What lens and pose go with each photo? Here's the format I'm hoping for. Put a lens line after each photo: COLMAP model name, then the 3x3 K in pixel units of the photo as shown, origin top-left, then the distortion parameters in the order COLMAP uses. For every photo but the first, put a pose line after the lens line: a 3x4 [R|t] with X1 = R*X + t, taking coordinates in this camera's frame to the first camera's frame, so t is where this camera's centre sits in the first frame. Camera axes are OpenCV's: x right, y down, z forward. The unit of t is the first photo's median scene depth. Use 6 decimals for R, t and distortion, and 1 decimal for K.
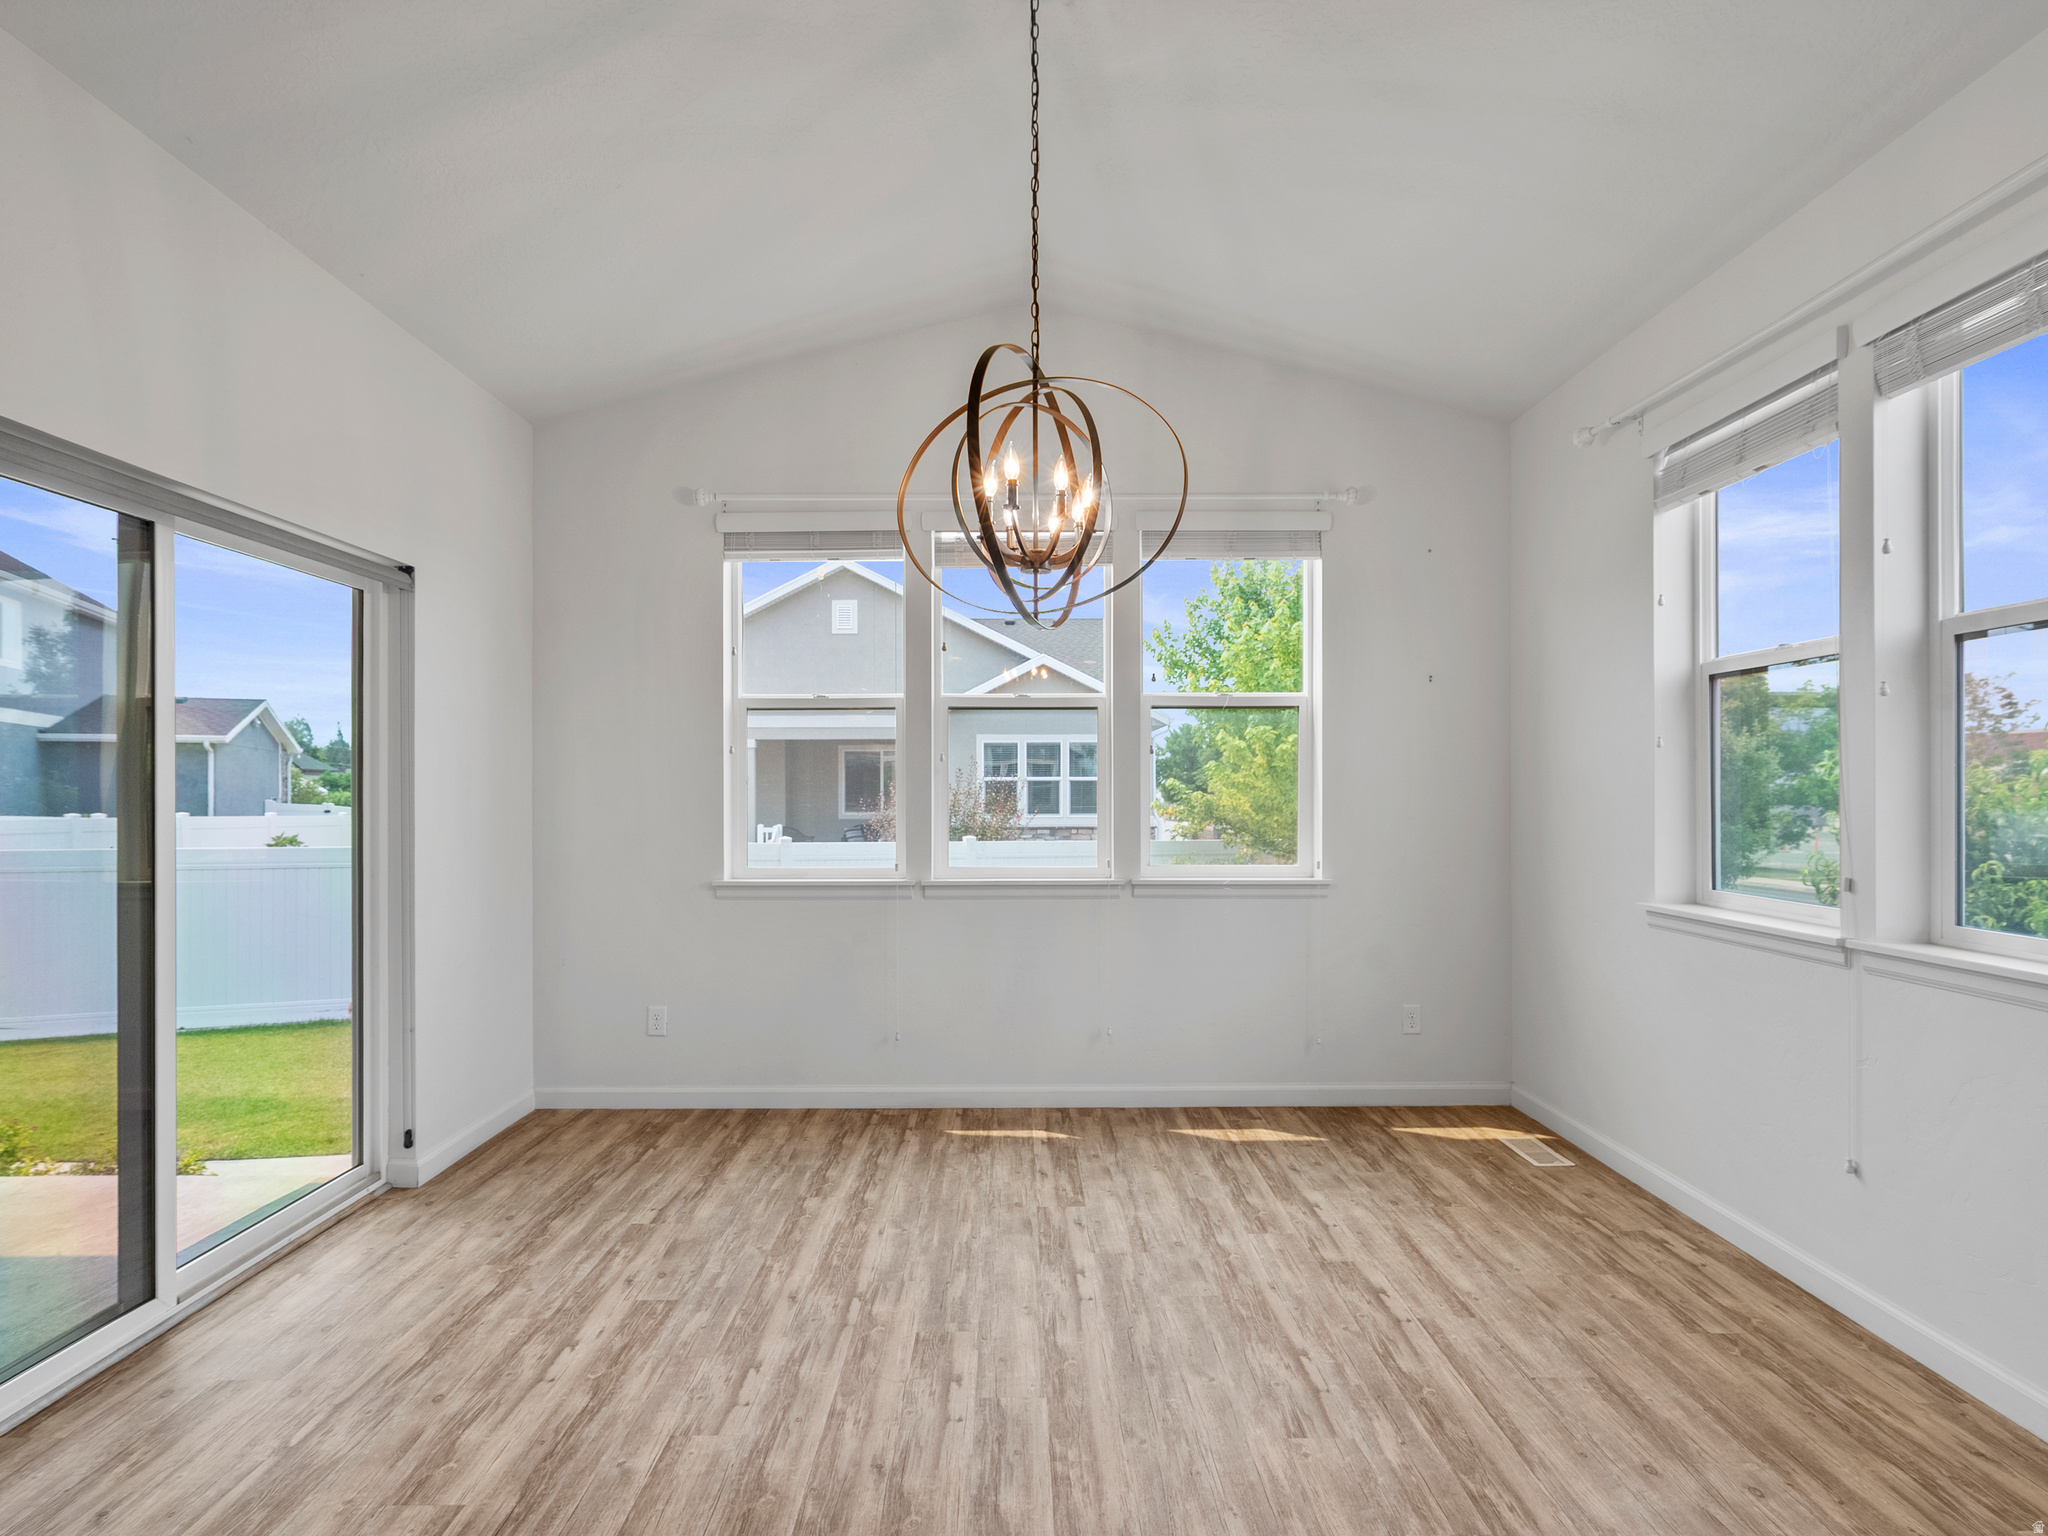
lens RADIAL K [[1035.6, 0, 1037.3], [0, 1035.6, 780.7], [0, 0, 1]] dist [-0.000545, 0.000530]
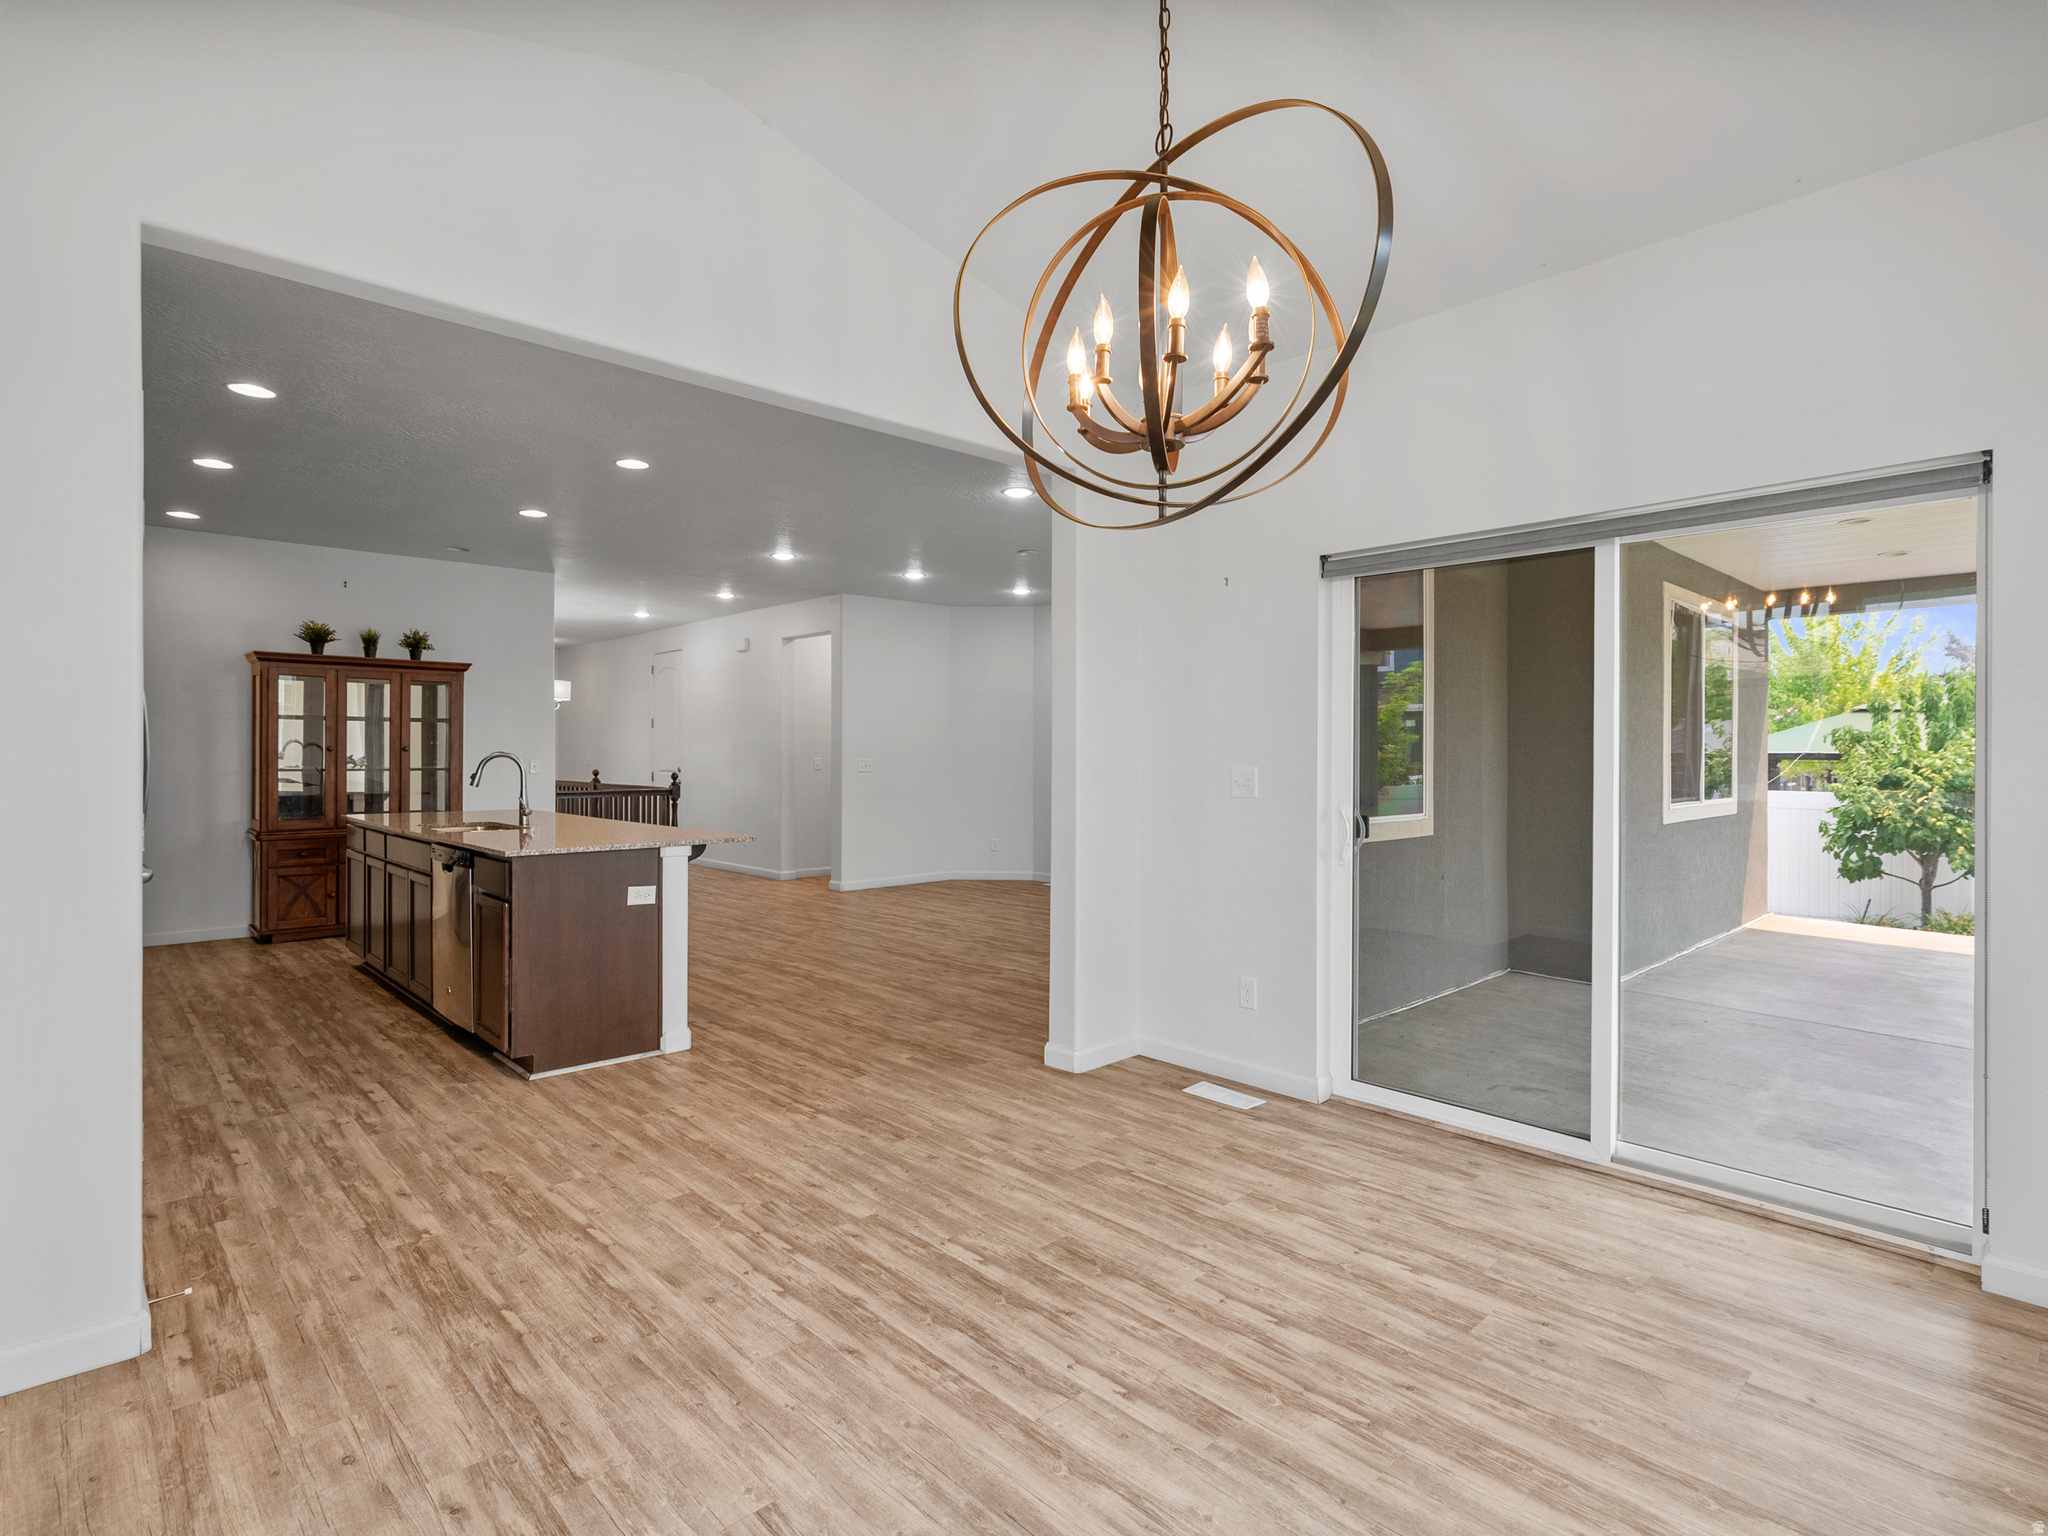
lens RADIAL K [[1035.6, 0, 1012.9], [0, 1035.6, 761.8], [0, 0, 1]] dist [-0.000545, 0.000530]
pose [[-0.747009, 0.006383, -0.664784, 0.609753], [0.007413, 0.999972, 0.001271, 0.014521], [0.664773, -0.003979, -0.747035, 1.633759]]
